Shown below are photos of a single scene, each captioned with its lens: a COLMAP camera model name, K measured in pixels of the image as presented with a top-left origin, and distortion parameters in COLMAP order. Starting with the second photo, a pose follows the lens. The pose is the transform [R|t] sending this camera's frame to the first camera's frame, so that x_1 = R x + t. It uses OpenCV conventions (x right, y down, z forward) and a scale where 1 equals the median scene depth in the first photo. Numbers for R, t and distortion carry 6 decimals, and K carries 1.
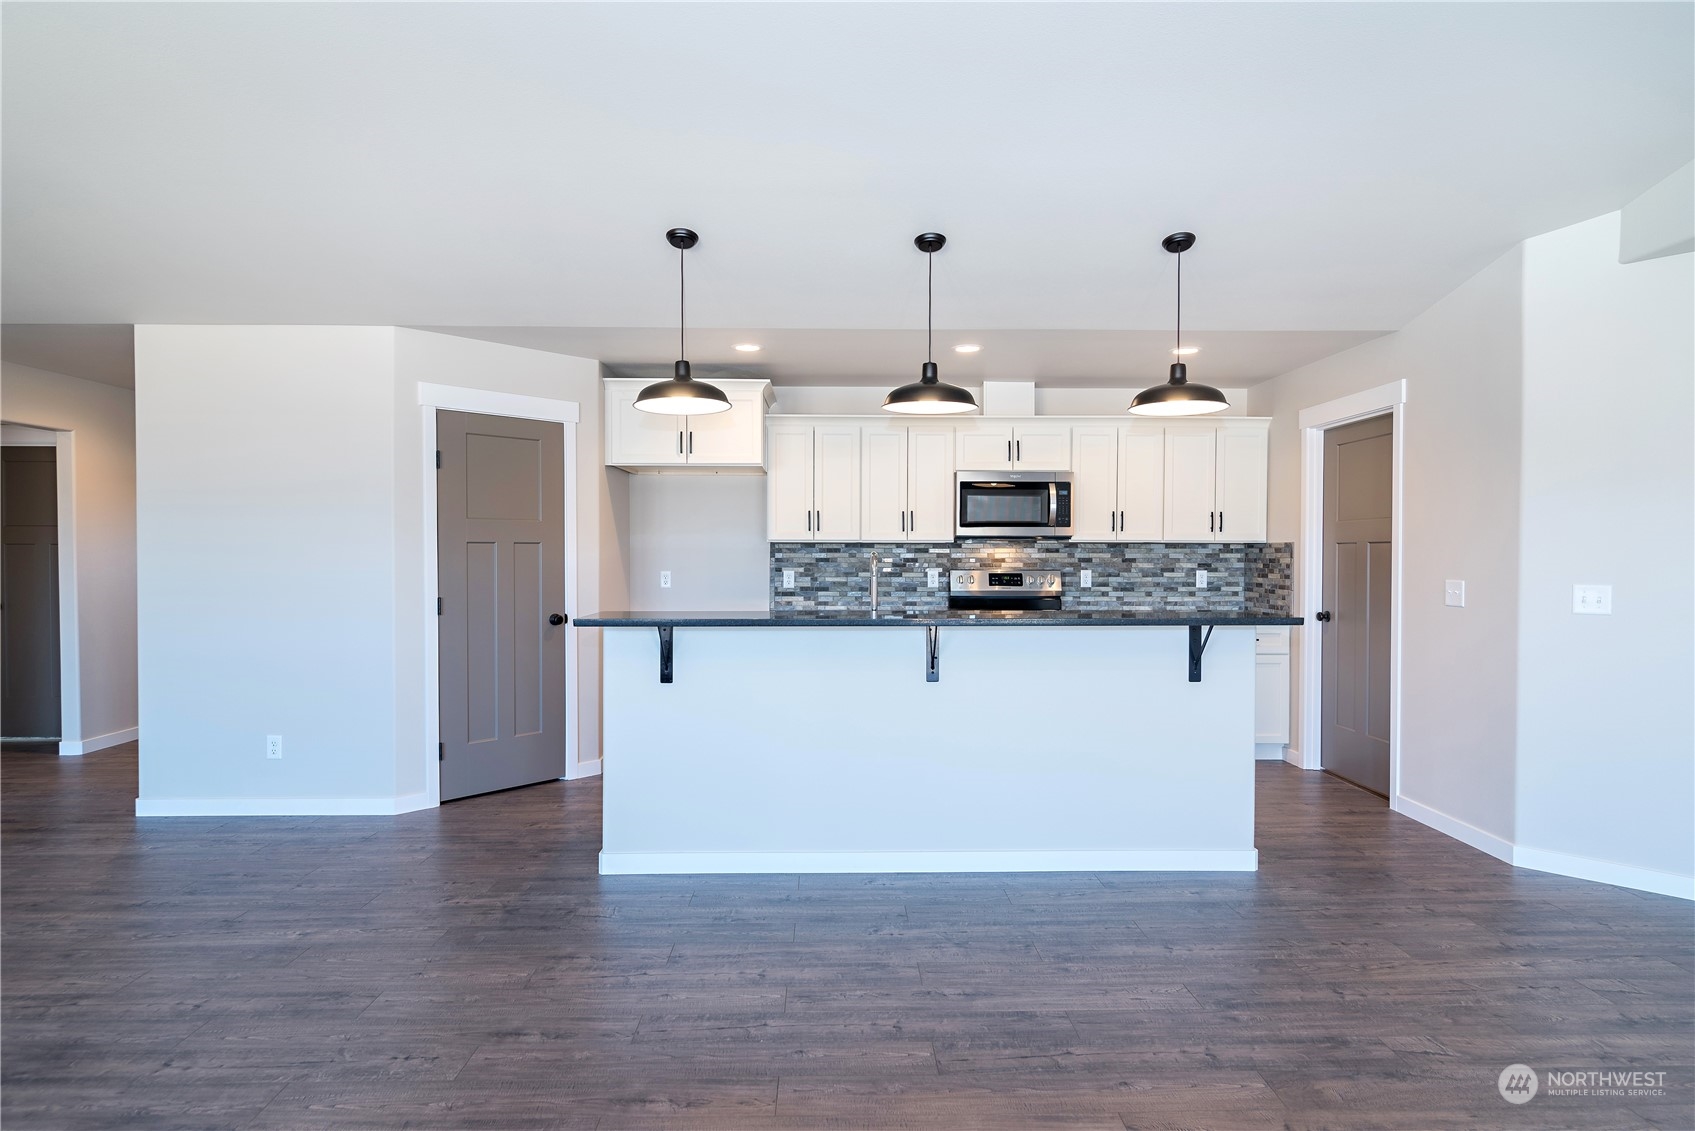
lens RADIAL K [[897.4, 0, 868.5], [0, 897.4, 631.6], [0, 0, 1]] dist [-0.000988, 0.000471]
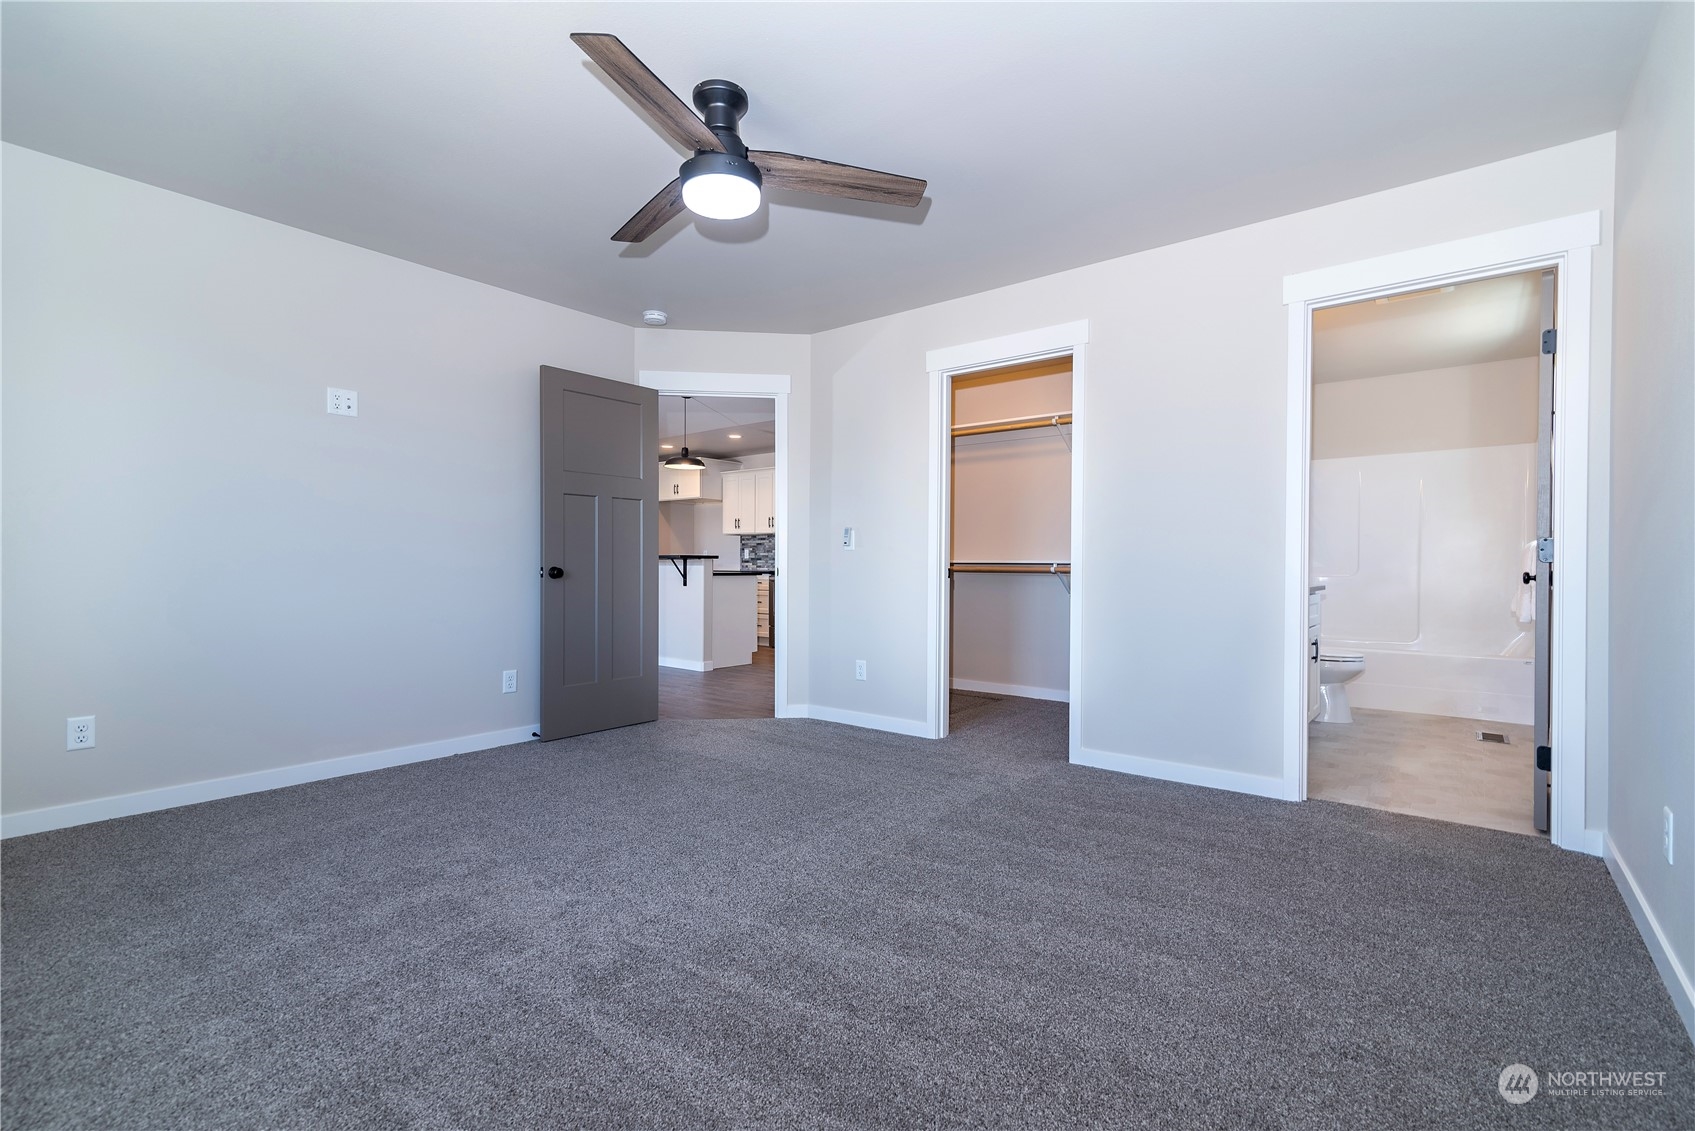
lens RADIAL K [[767.4, 0, 847.9], [0, 767.4, 557.7], [0, 0, 1]] dist [0.006610, -0.001492]
pose [[0.755337, 0.011365, -0.655238, 1.140517], [-0.057700, 0.997120, -0.049220, 0.016845], [0.652792, 0.074985, 0.753817, -0.079911]]
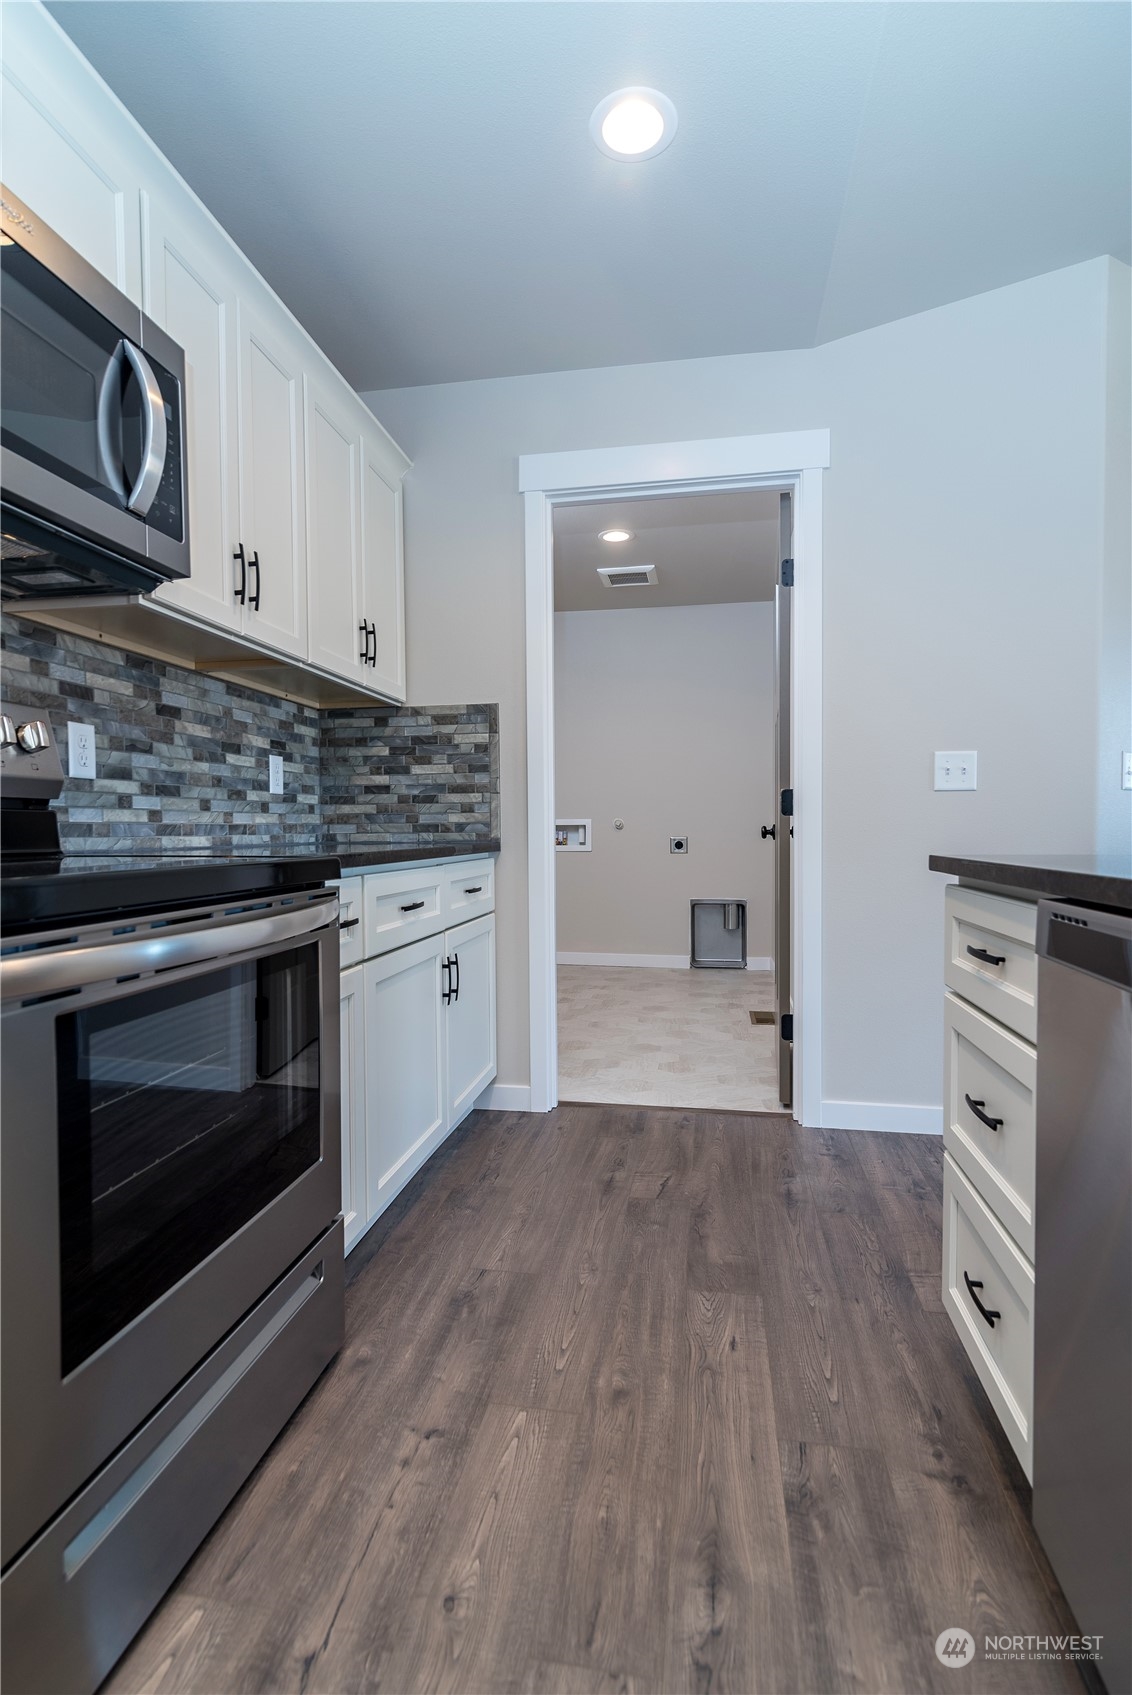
lens RADIAL K [[832.8, 0, 559.3], [0, 832.8, 840.9], [0, 0, 1]] dist [0.008417, 0.000494]
pose [[0.202717, -0.017427, 0.979082, -0.008951], [0.097406, 0.995242, -0.002453, -0.011231], [-0.974381, 0.095866, 0.203450, 0.793854]]
